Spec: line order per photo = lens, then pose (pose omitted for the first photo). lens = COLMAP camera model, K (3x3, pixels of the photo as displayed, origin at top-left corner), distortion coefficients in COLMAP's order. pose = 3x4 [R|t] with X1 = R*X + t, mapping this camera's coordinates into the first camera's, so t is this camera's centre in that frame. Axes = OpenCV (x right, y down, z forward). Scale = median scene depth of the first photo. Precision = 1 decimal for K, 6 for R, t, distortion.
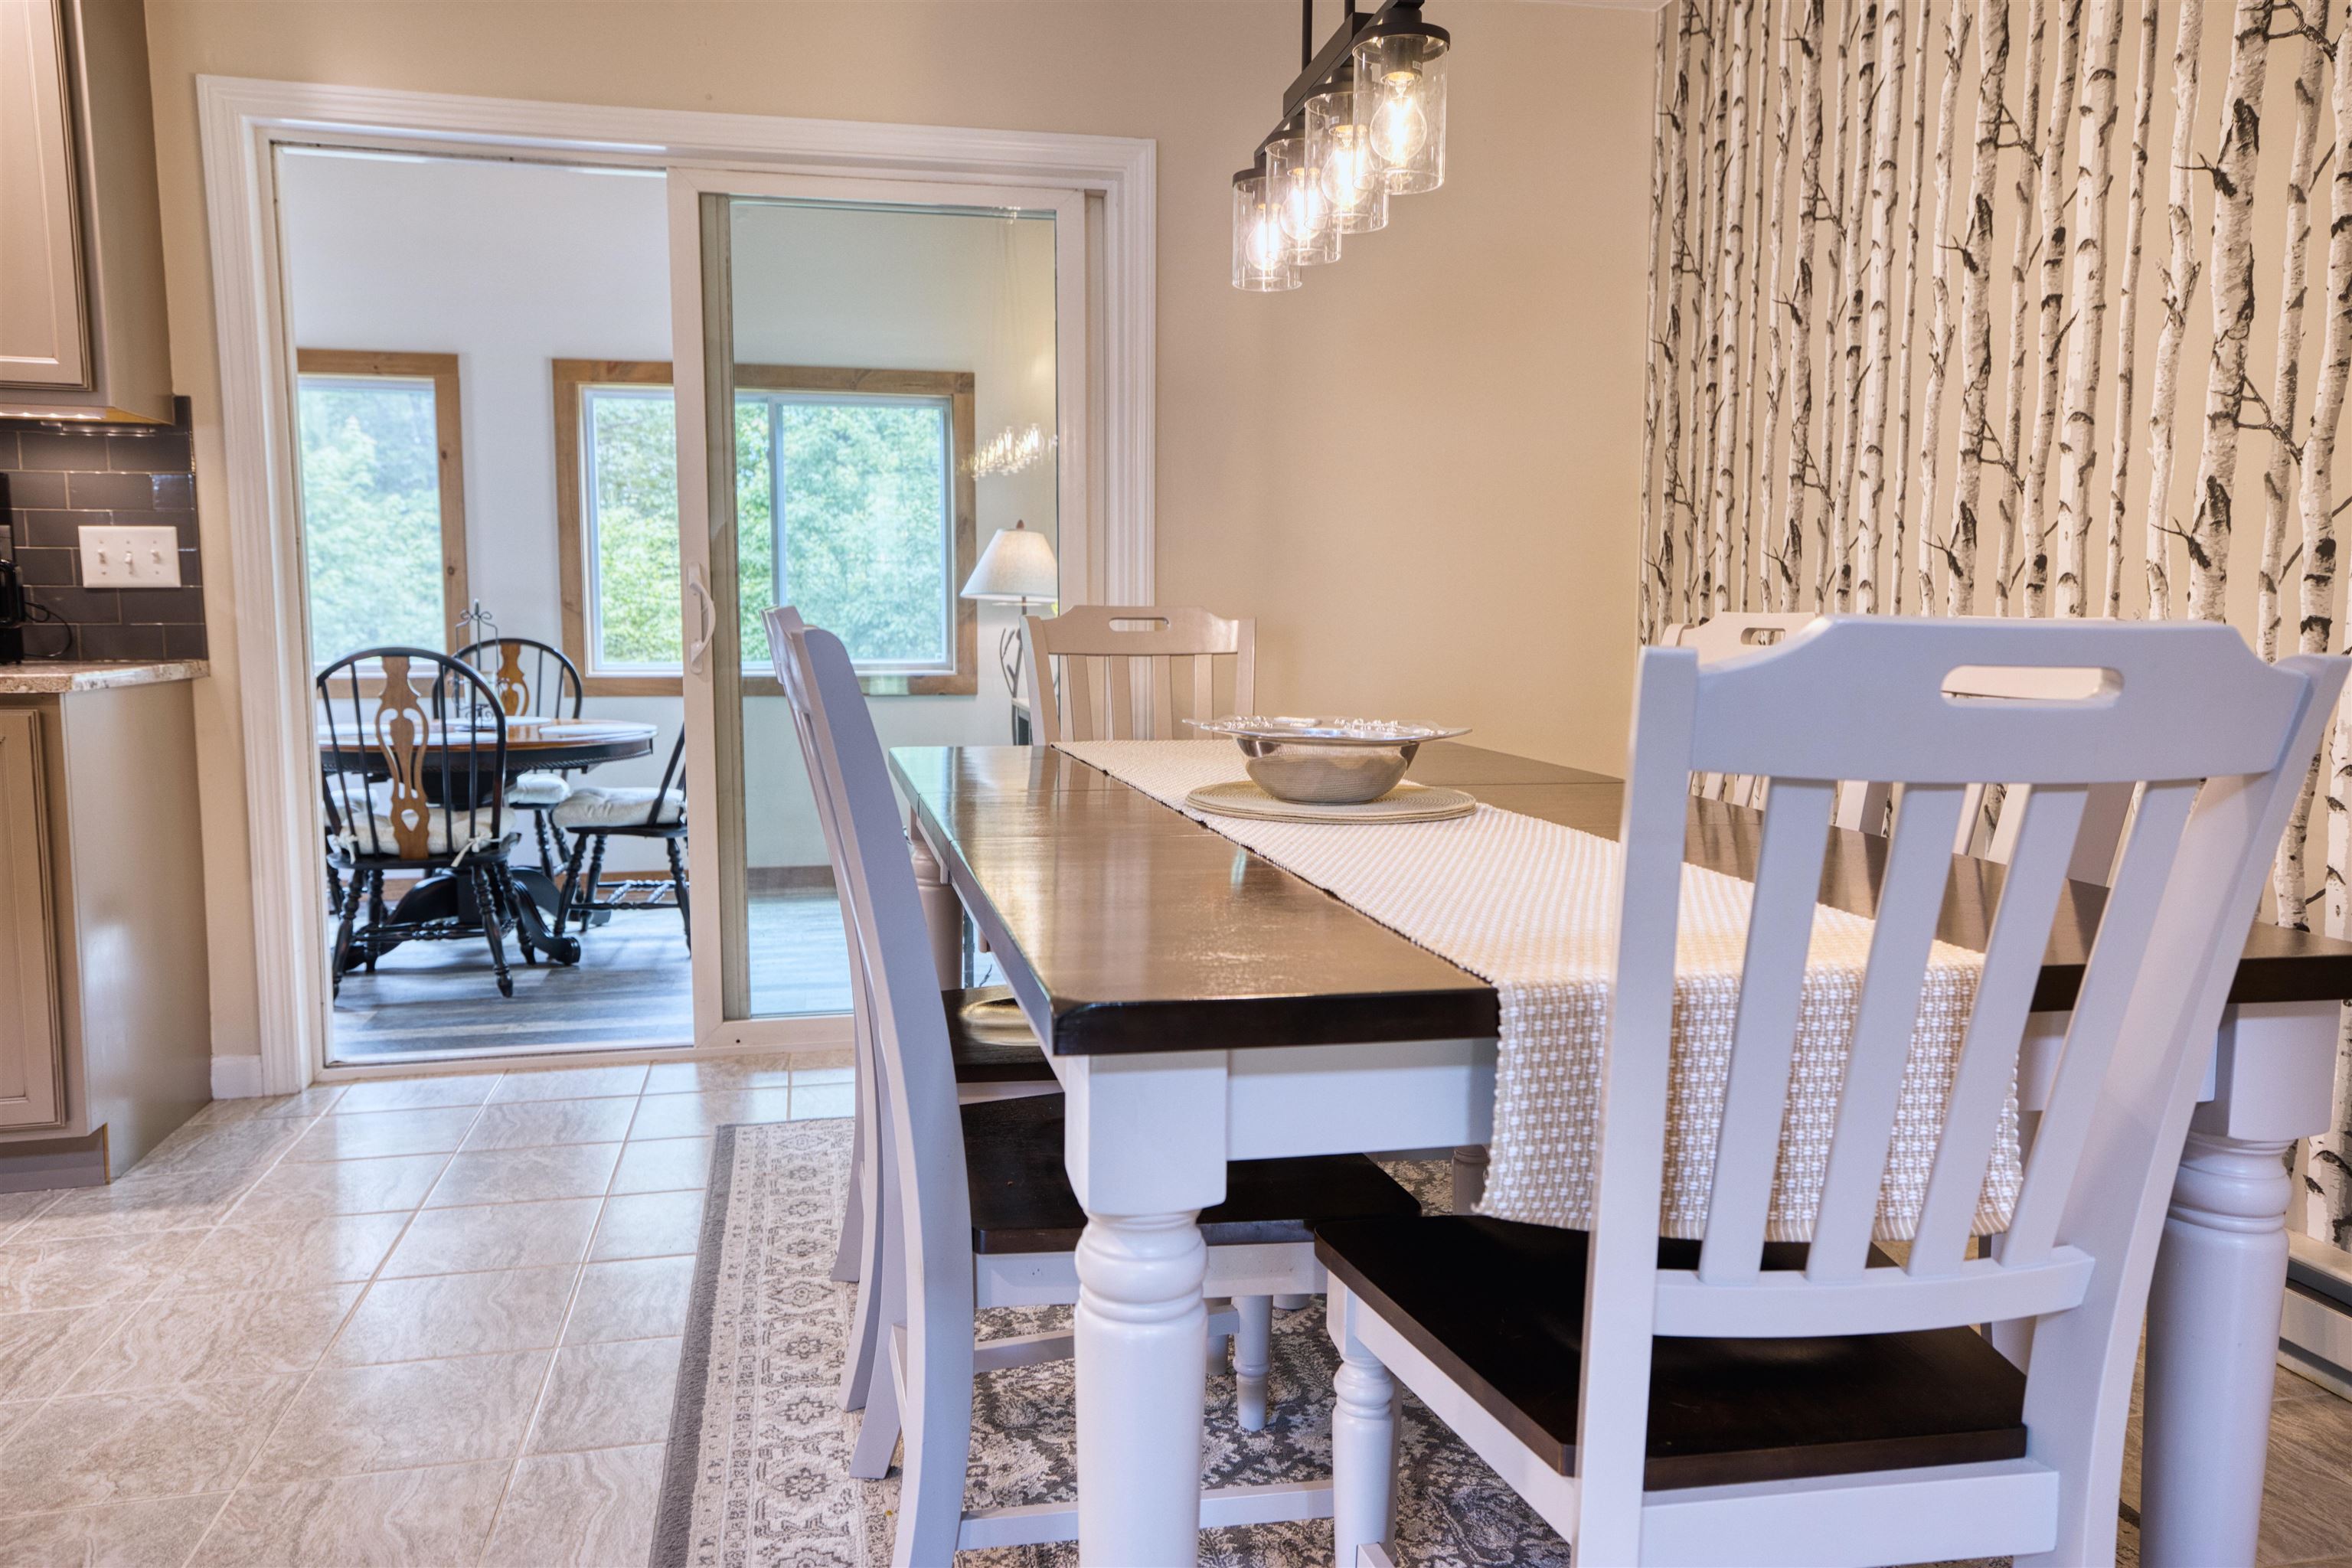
lens RADIAL K [[1677.1, 0, 1187.8], [0, 1677.1, 758.0], [0, 0, 1]] dist [0.007183, 0.053847]
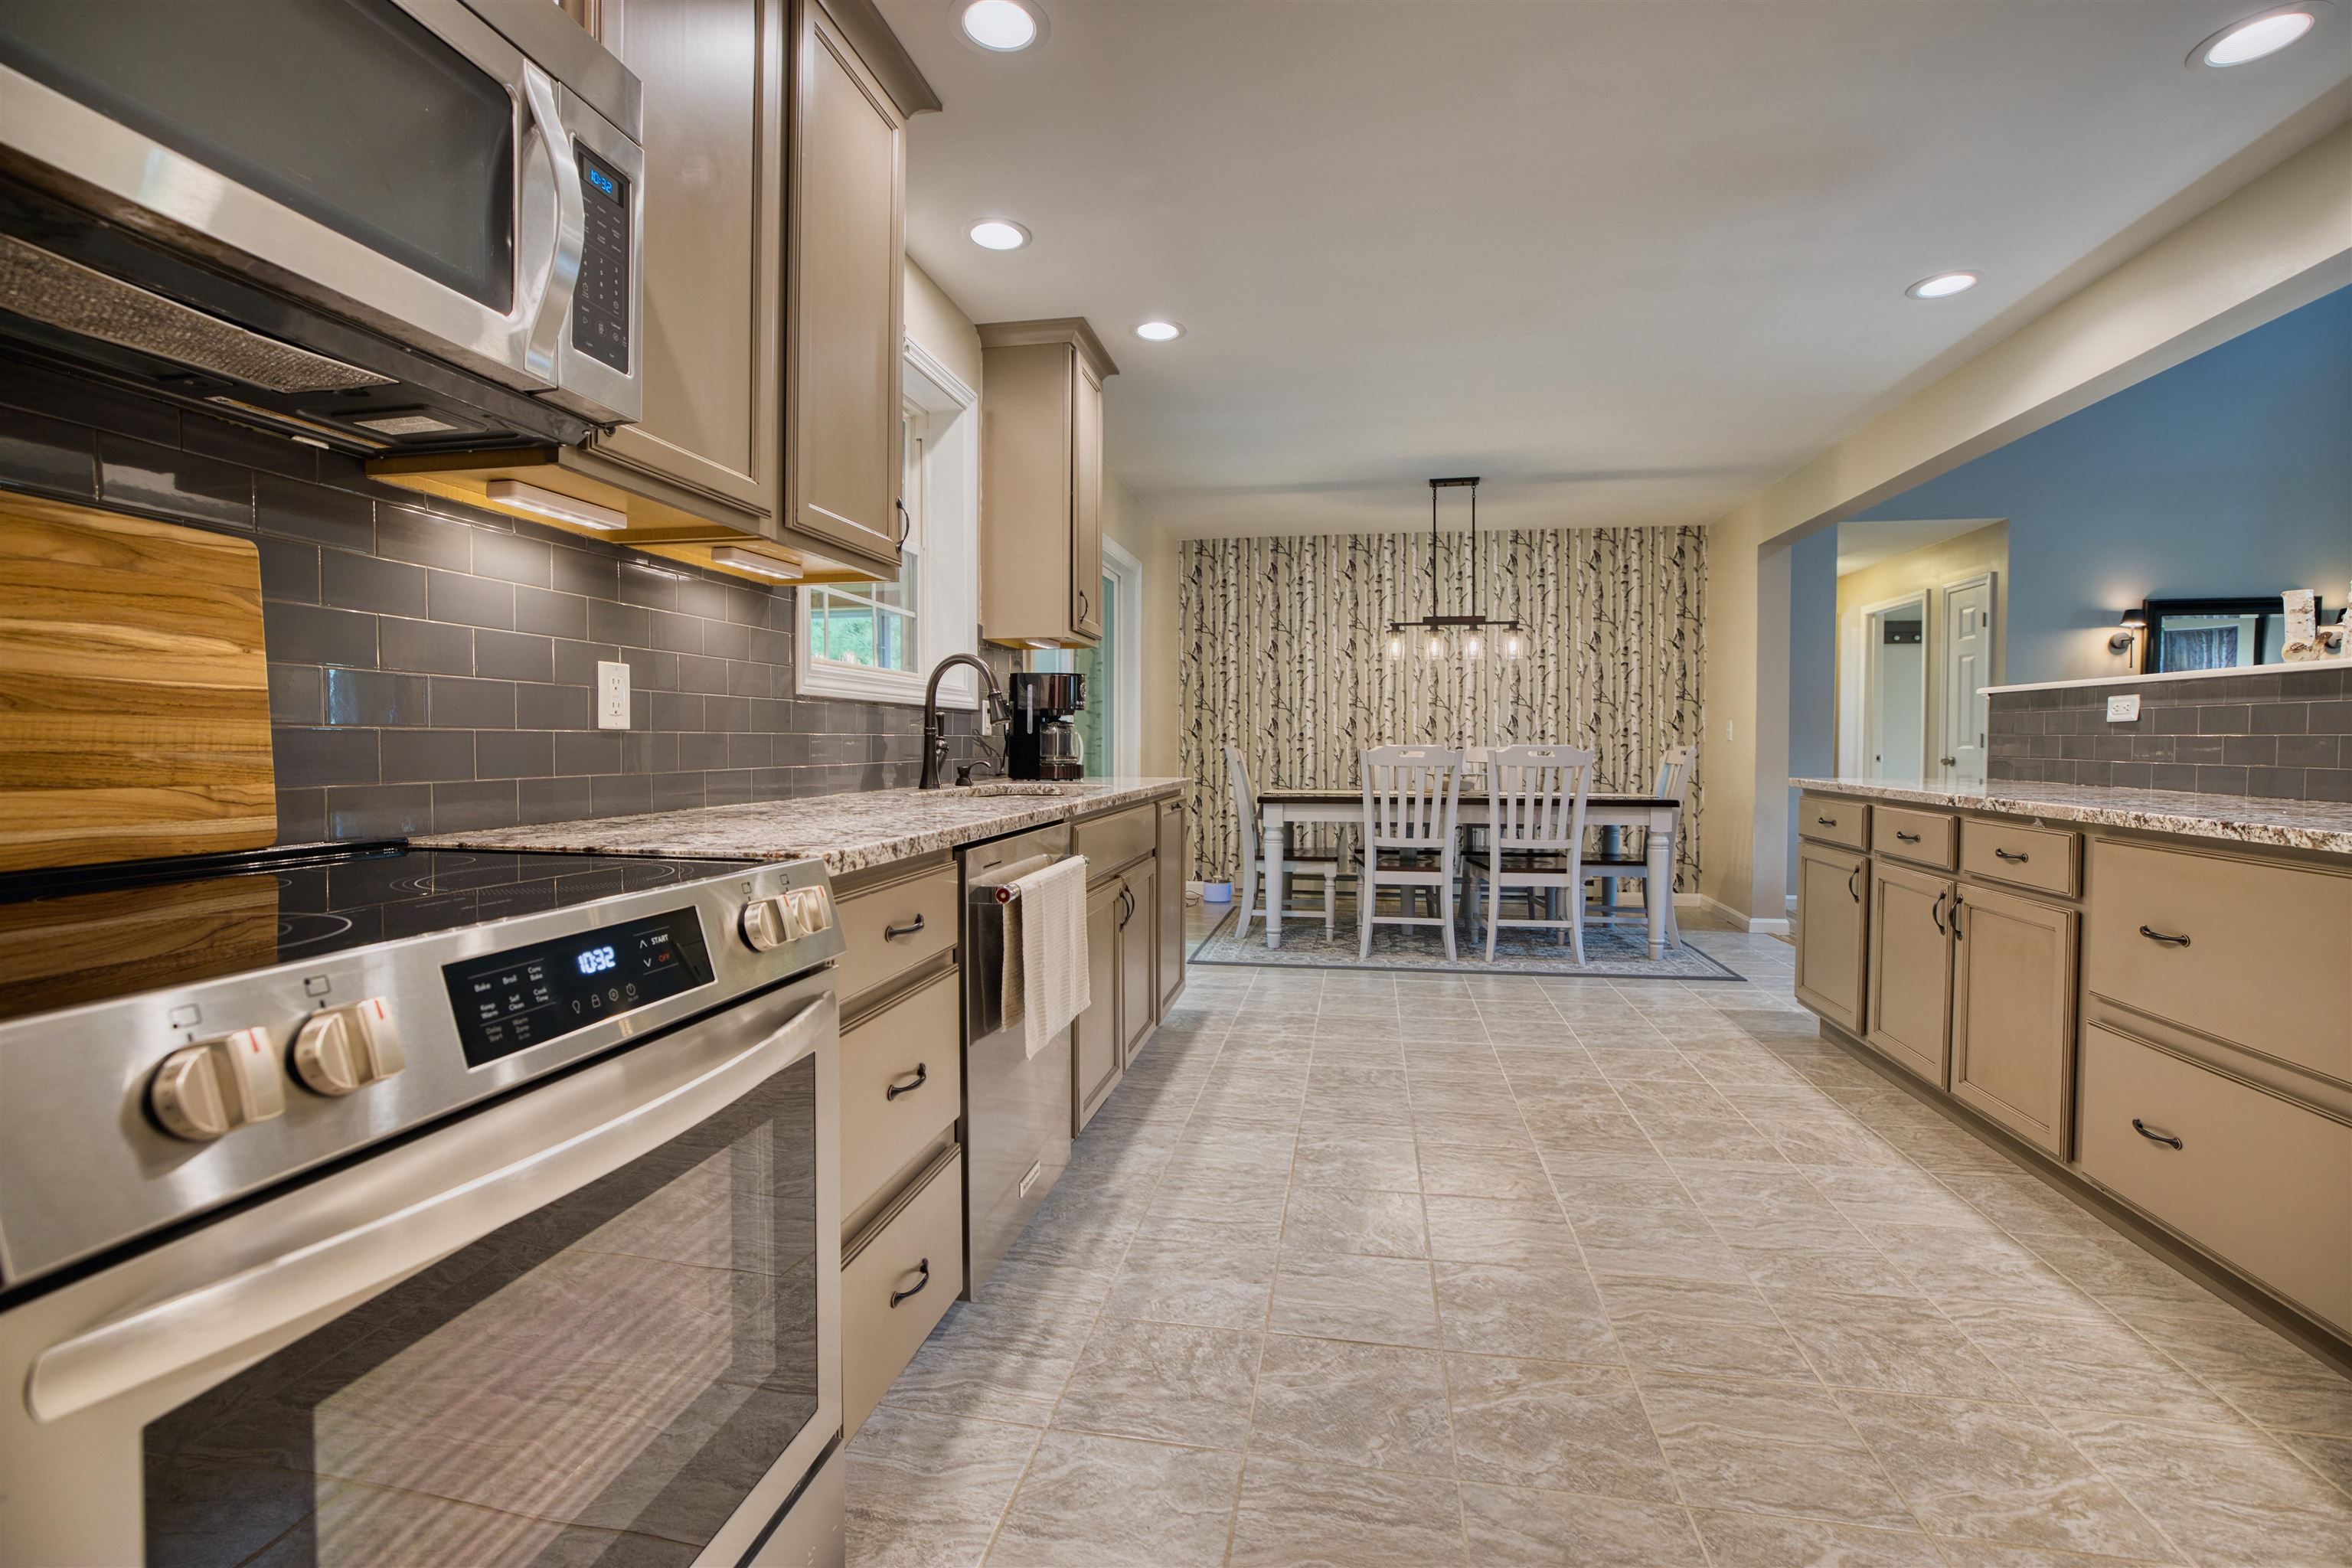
lens RADIAL K [[1008.6, 0, 1181.7], [0, 1008.6, 772.1], [0, 0, 1]] dist [-0.045302, 0.016609]
pose [[0.386997, -0.029208, 0.921618, -1.032577], [0.085909, 0.996293, -0.004500, -0.029254], [-0.918070, 0.080917, 0.388072, 0.275991]]
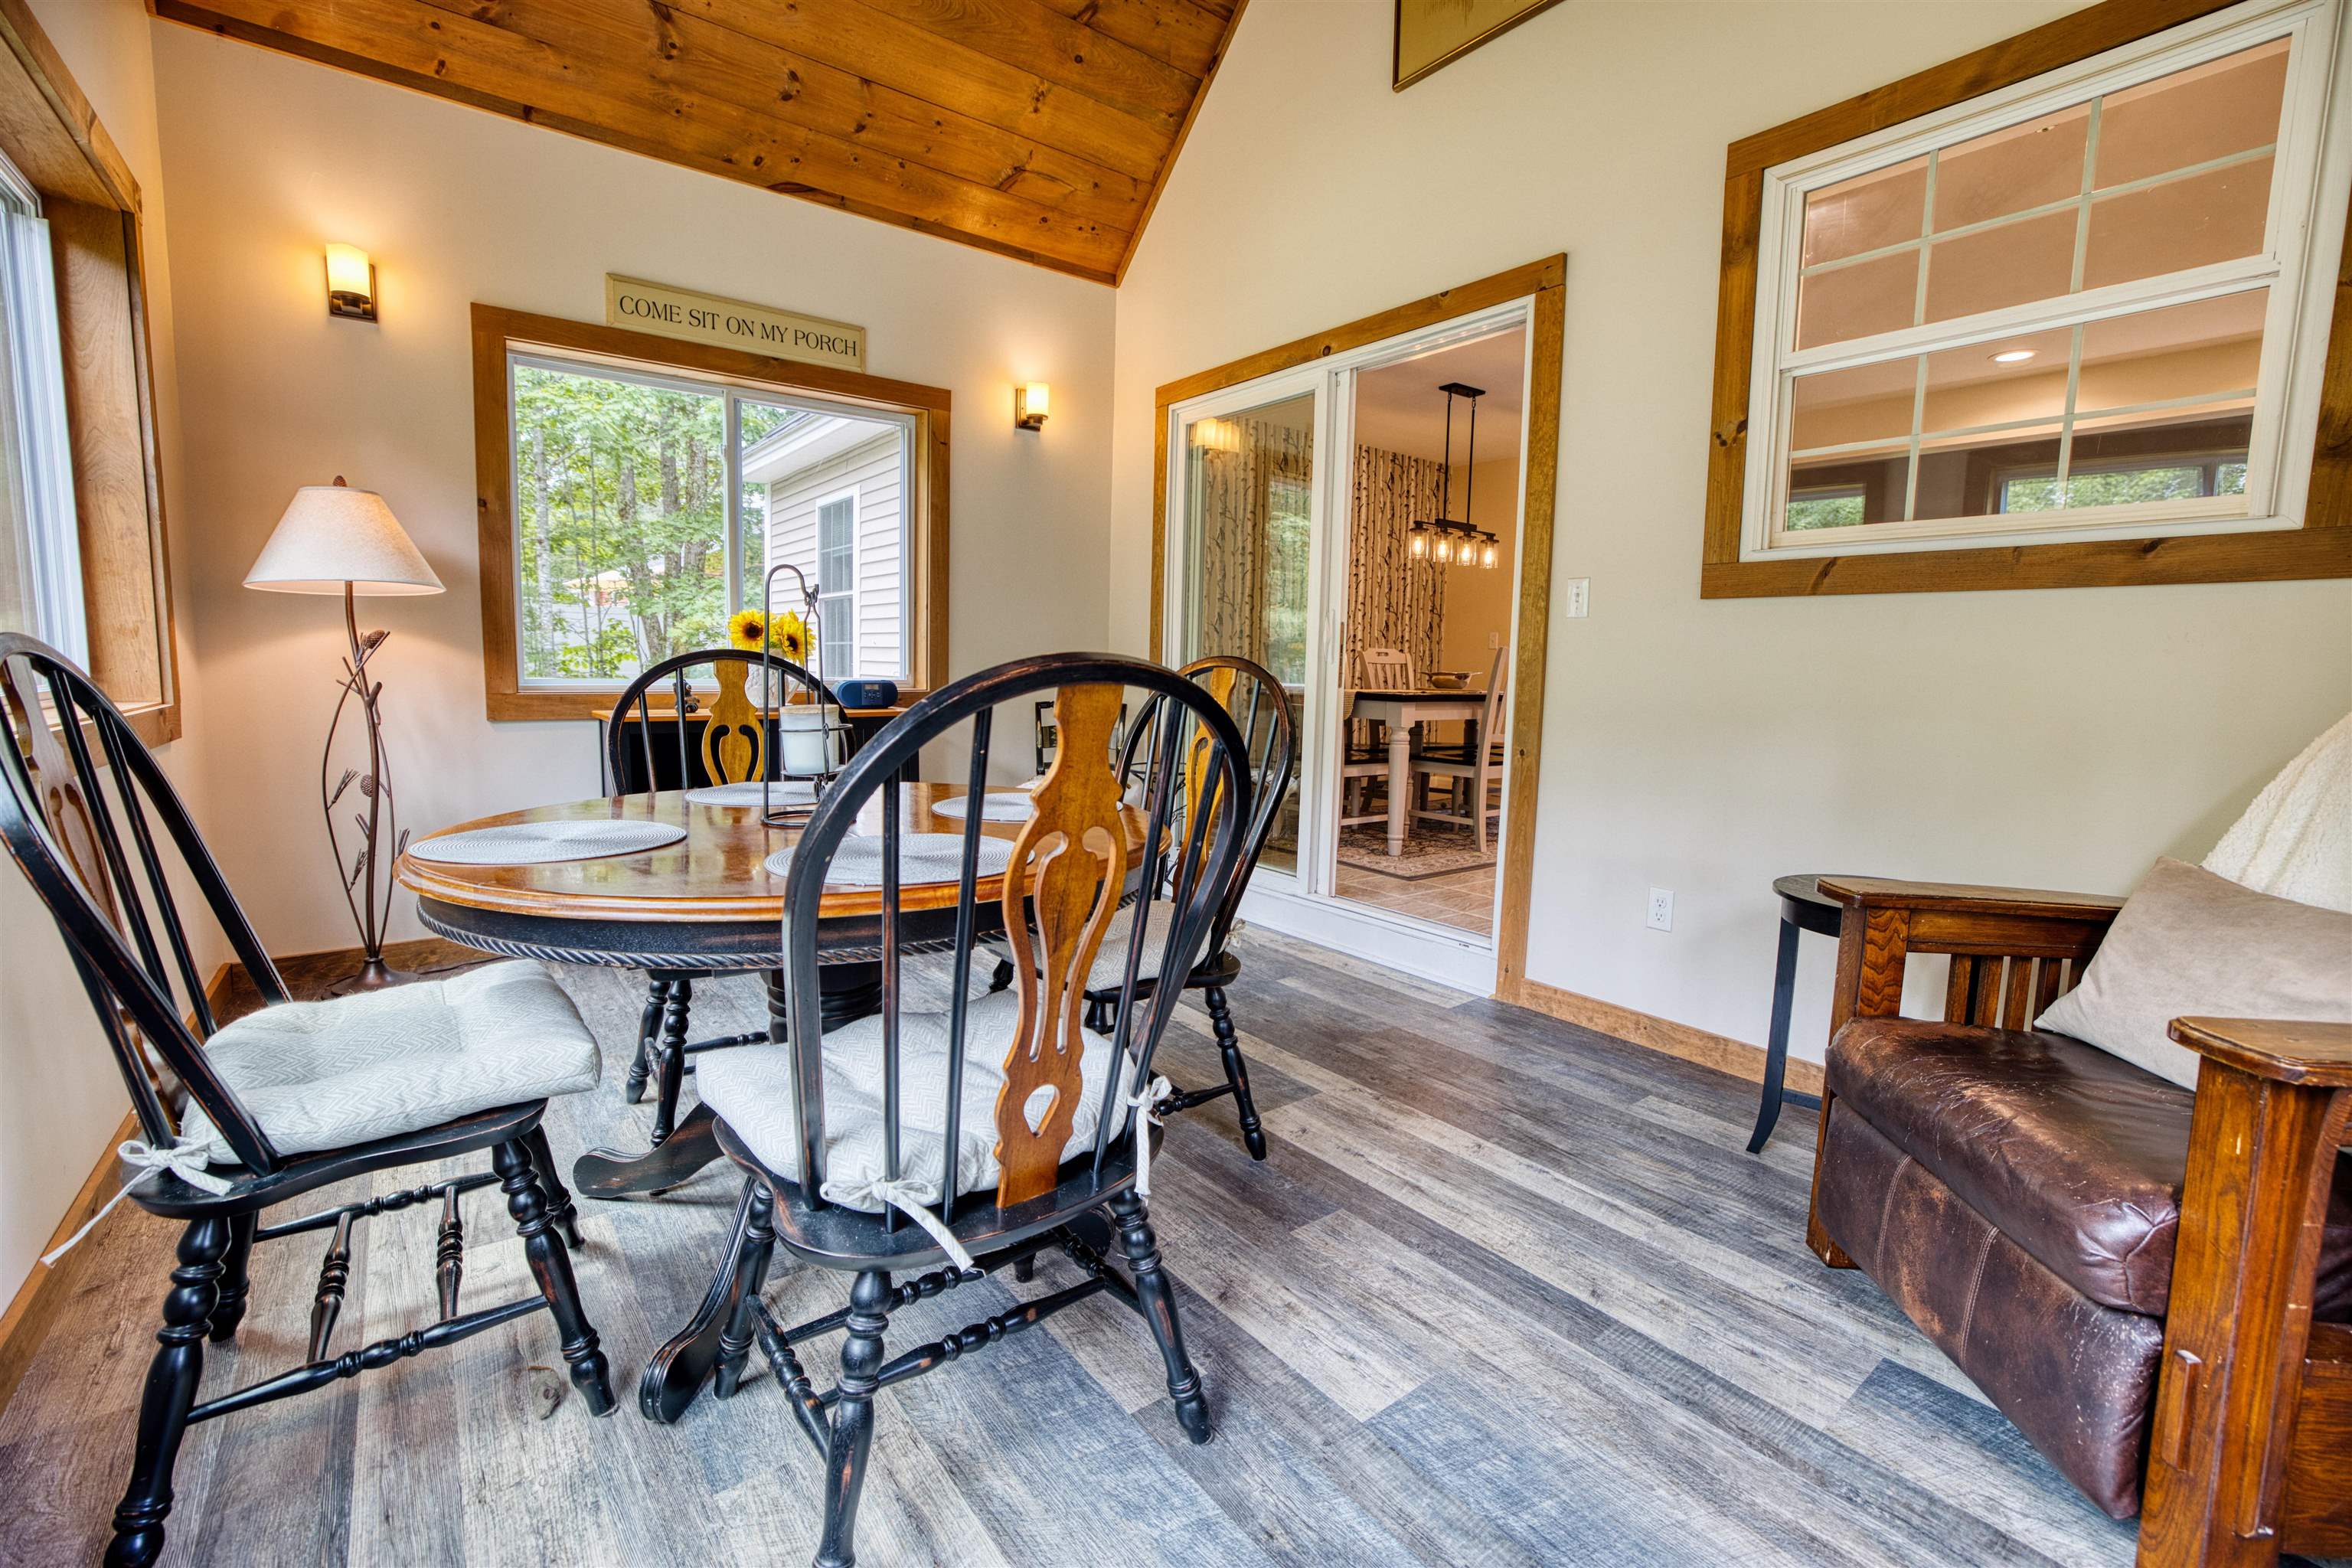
lens RADIAL K [[1008.6, 0, 1181.7], [0, 1008.6, 772.1], [0, 0, 1]] dist [-0.045302, 0.016609]
pose [[-0.426425, -0.105348, 0.898367, -0.834972], [0.060749, 0.987616, 0.144649, -0.077591], [-0.902481, 0.116256, -0.414744, 1.150796]]
